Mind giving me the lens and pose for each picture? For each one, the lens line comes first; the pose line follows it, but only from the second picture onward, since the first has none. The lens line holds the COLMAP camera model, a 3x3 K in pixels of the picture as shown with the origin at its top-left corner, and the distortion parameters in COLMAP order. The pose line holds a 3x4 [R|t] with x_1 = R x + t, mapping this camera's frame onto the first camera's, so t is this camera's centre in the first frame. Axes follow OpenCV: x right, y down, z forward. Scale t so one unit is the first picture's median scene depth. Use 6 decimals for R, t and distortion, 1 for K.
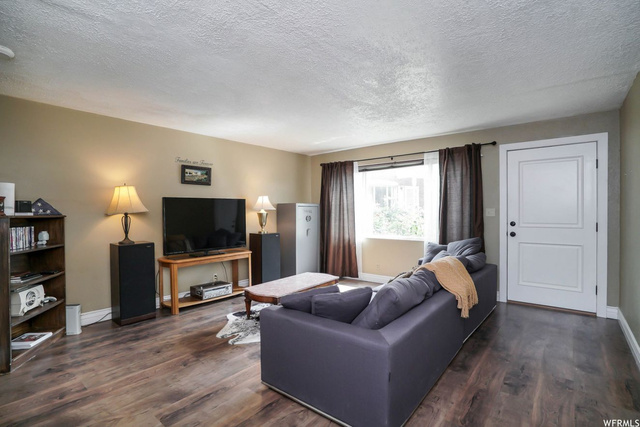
lens RADIAL K [[314.1, 0, 323.6], [0, 314.1, 211.6], [0, 0, 1]] dist [-0.004423, -0.000056]
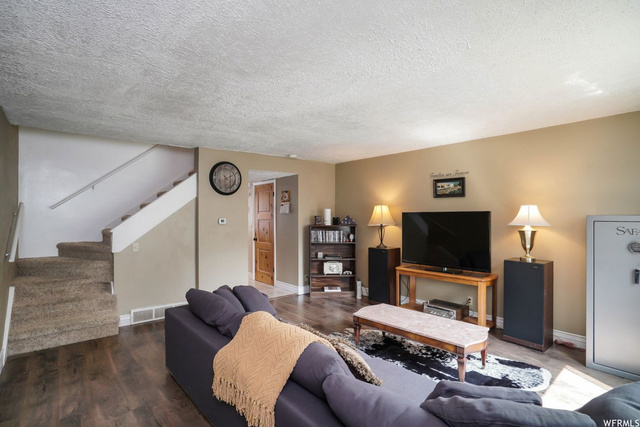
lens RADIAL K [[314.1, 0, 323.4], [0, 314.1, 217.9], [0, 0, 1]] dist [-0.004423, -0.000056]
pose [[-0.194420, 0.003413, -0.980912, 0.612959], [-0.007034, 0.999963, 0.004873, -0.025708], [0.980893, 0.007847, -0.194389, 0.819183]]
